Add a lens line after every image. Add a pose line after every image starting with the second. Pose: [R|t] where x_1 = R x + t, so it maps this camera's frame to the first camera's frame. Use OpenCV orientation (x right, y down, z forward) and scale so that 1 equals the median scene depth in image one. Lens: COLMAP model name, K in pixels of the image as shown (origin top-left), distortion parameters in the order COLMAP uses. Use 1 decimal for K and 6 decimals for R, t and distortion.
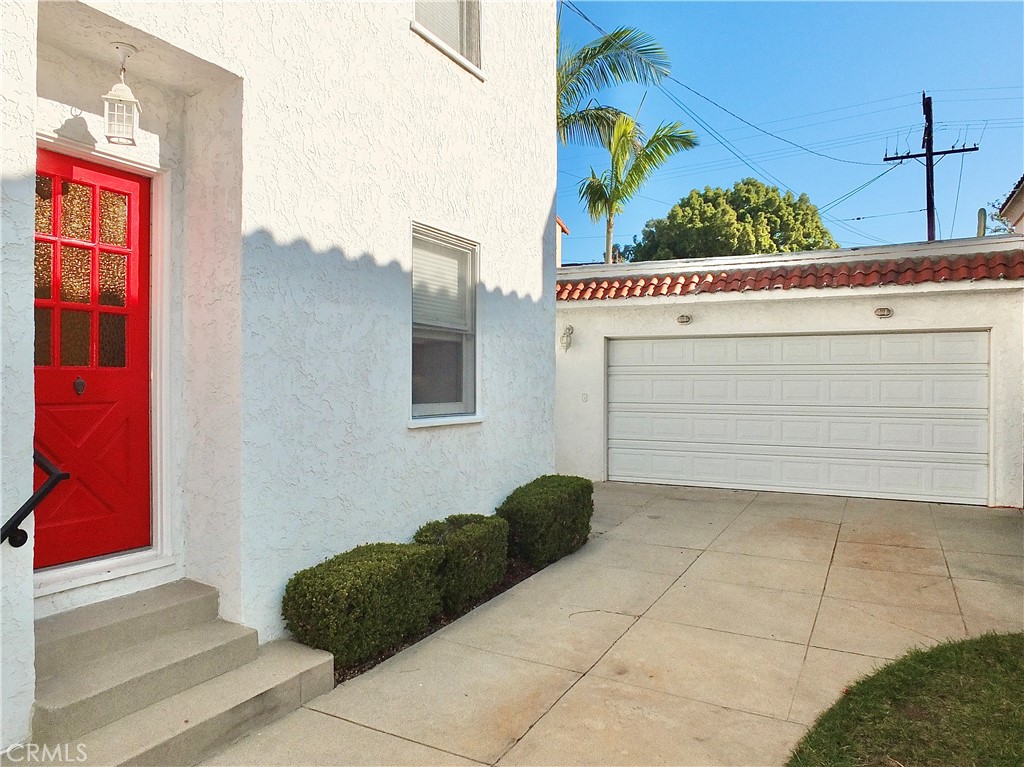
lens RADIAL K [[707.6, 0, 512.0], [0, 707.6, 383.5], [0, 0, 1]] dist [-0.027337, 0.003303]
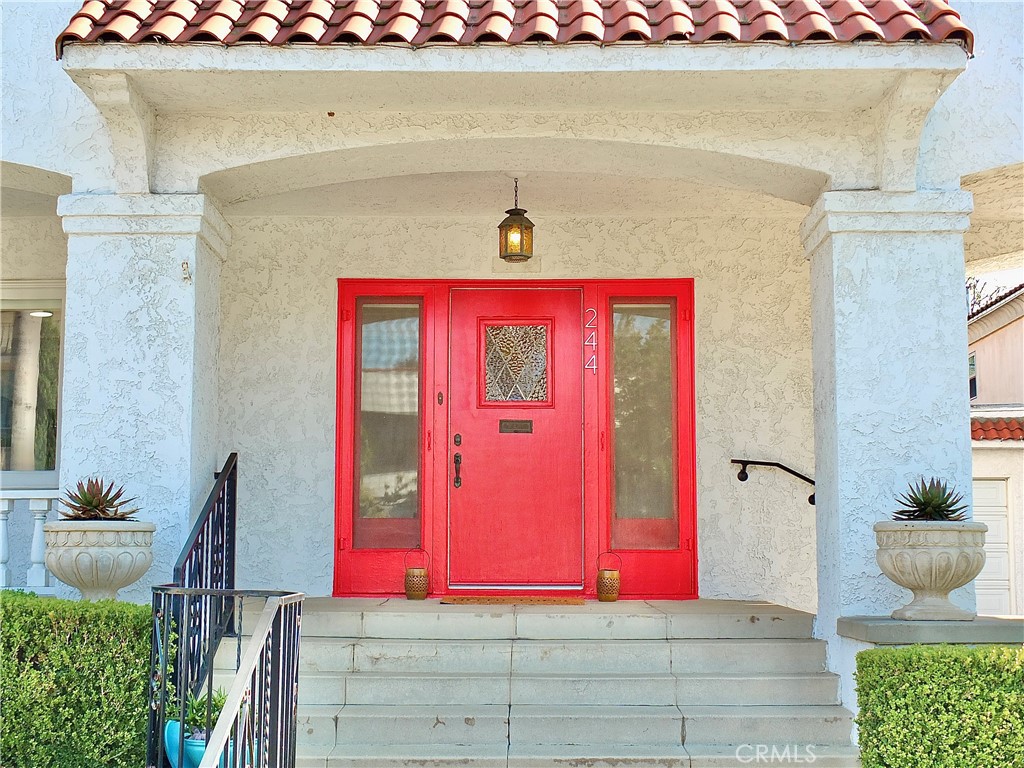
lens RADIAL K [[1585.2, 0, 512.0], [0, 1585.2, 384.0], [0, 0, 1]] dist [-0.012018, -0.061144]
pose [[0.886328, 0.057736, 0.459445, -1.204081], [-0.000912, 0.992412, -0.122951, 0.087407], [-0.463057, 0.108555, 0.879655, -0.932846]]
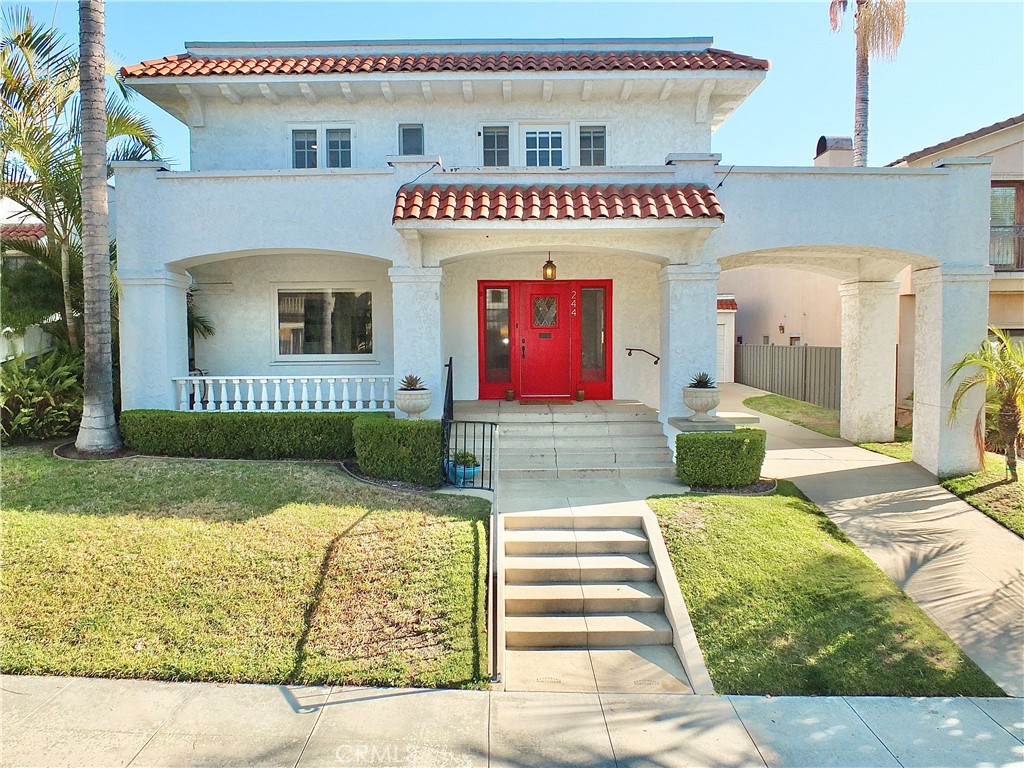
lens RADIAL K [[707.6, 0, 512.0], [0, 707.6, 384.0], [0, 0, 1]] dist [-0.027337, 0.003303]
pose [[0.877856, -0.036697, 0.477517, -1.380226], [0.008228, 0.998068, 0.061576, -0.011601], [-0.478855, -0.050126, 0.876462, -1.089945]]
